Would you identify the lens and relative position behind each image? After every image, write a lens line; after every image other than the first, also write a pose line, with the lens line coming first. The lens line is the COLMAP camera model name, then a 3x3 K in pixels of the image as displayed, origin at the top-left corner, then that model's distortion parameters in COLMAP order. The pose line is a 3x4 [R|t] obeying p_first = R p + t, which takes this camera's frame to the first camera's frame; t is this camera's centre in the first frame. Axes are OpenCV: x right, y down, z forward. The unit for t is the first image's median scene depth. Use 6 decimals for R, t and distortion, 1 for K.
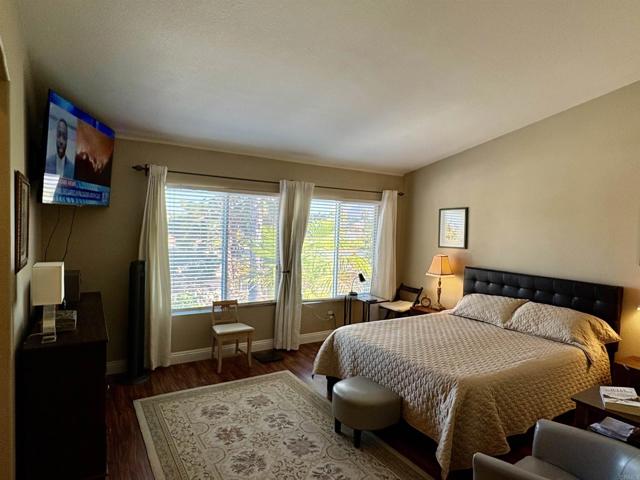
lens RADIAL K [[368.4, 0, 318.5], [0, 368.4, 240.1], [0, 0, 1]] dist [-0.014398, 0.001730]
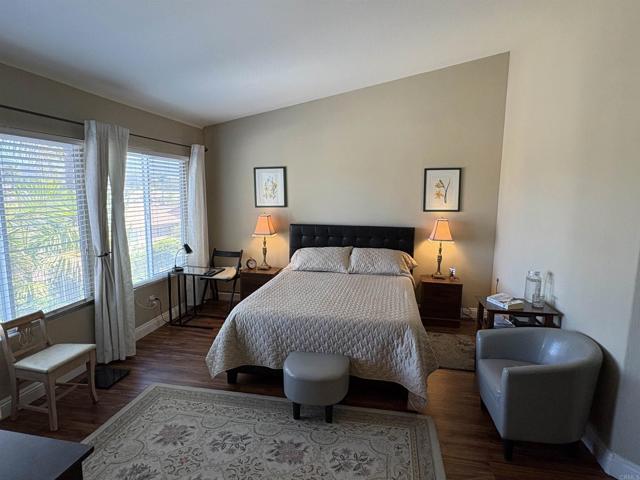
lens RADIAL K [[368.4, 0, 318.8], [0, 368.4, 238.0], [0, 0, 1]] dist [-0.014398, 0.001730]
pose [[0.688839, -0.119872, 0.714935, -0.302667], [0.043225, 0.991270, 0.124557, -0.015676], [-0.723624, -0.054897, 0.688007, 0.221520]]
